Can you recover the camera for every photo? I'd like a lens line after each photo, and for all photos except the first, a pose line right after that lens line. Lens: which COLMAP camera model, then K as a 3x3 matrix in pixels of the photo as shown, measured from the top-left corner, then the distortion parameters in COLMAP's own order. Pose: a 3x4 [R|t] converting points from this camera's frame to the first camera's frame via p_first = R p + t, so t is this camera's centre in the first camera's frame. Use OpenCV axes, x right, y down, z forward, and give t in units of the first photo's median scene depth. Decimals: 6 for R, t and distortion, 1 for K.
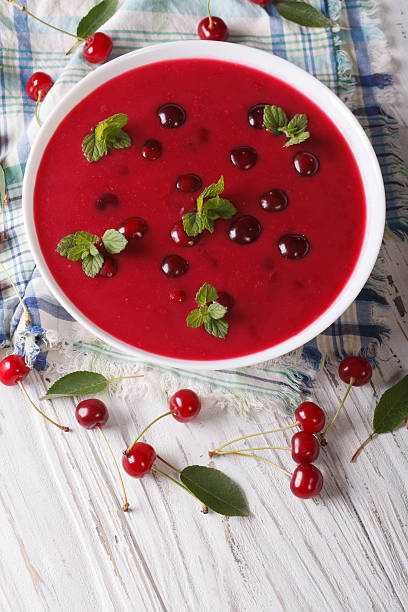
lens RADIAL K [[1975.4, 0, 204.0], [0, 1975.4, 306.0], [0, 0, 1]] dist [-0.014369, -0.267976]
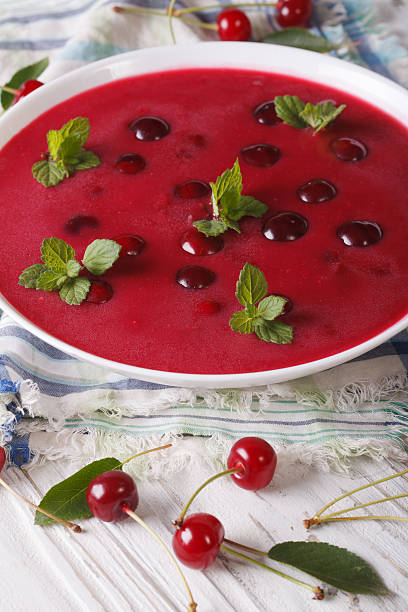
lens RADIAL K [[1975.4, 0, 204.0], [0, 1975.4, 306.0], [0, 0, 1]] dist [-0.014369, -0.267976]
pose [[0.981426, -0.172104, 0.084756, -0.070239], [0.191807, 0.888783, -0.416263, 0.268042], [-0.003690, 0.424788, 0.905285, 0.390448]]
